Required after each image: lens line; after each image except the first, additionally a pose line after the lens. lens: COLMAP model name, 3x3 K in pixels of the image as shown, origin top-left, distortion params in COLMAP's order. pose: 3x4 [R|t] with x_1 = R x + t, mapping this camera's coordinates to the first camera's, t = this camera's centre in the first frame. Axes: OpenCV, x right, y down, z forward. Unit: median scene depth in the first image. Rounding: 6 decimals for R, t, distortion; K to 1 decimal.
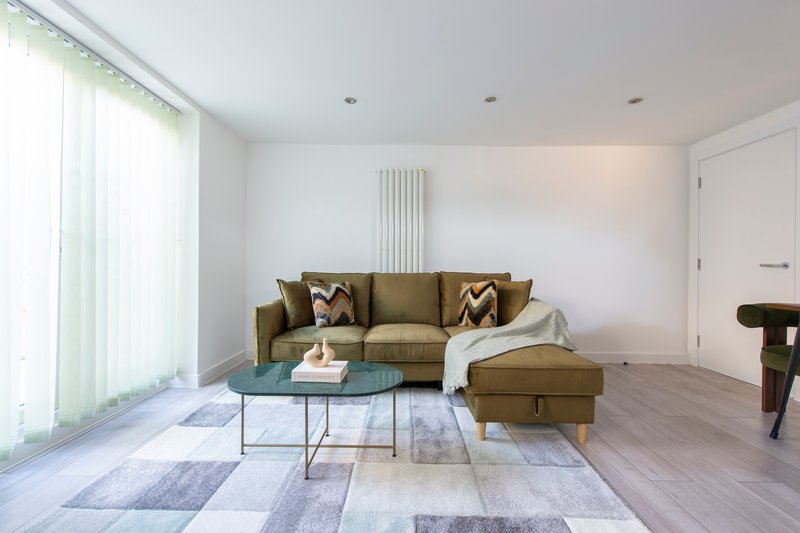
lens RADIAL K [[335.4, 0, 404.1], [0, 335.4, 264.9], [0, 0, 1]] dist [0.017938, -0.004620]
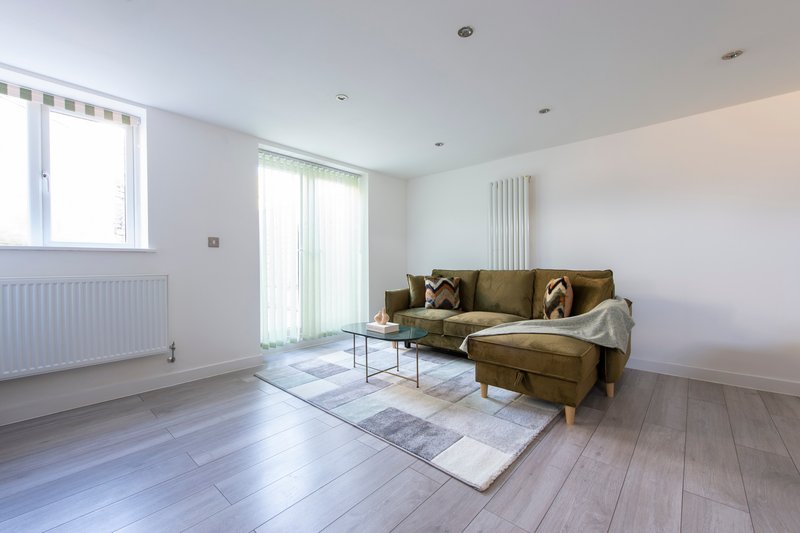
lens RADIAL K [[335.4, 0, 394.4], [0, 335.4, 264.5], [0, 0, 1]] dist [0.017938, -0.004620]
pose [[0.738791, -0.011603, -0.673835, 0.601182], [0.013848, 0.999902, -0.002035, 0.002331], [0.673793, -0.007828, 0.738879, -0.134087]]
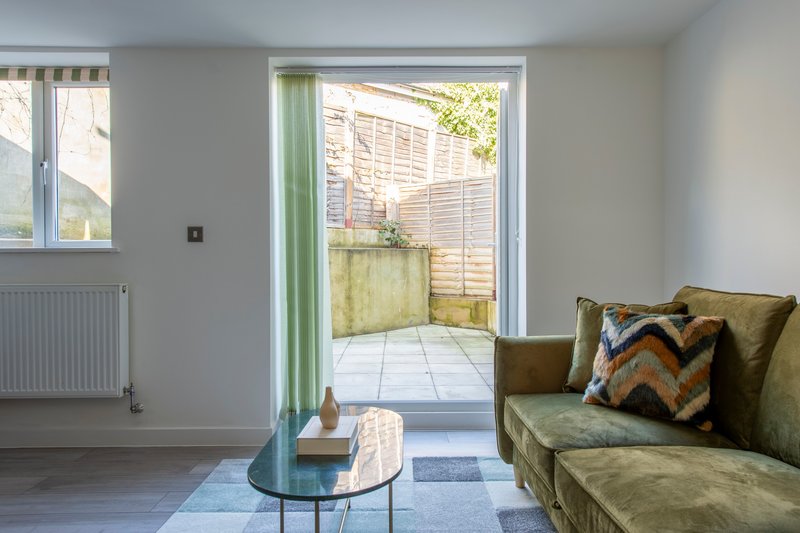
lens RADIAL K [[523.1, 0, 401.4], [0, 523.1, 266.5], [0, 0, 1]] dist [0.024541, -0.018752]
pose [[0.001719, -0.011105, -0.999937, 0.498205], [0.005354, 0.999924, -0.011095, -0.000247], [0.999984, -0.005334, 0.001779, 0.736487]]
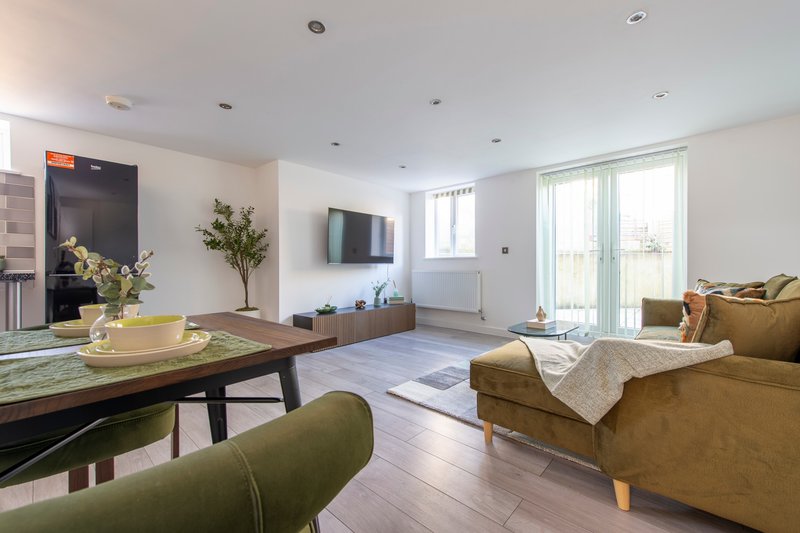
lens RADIAL K [[335.4, 0, 400.9], [0, 335.4, 267.8], [0, 0, 1]] dist [0.017938, -0.004620]
pose [[-0.682750, -0.009366, -0.730592, 1.026158], [-0.006100, 0.999956, -0.007119, 0.023134], [0.730626, -0.000404, -0.682778, 1.096772]]
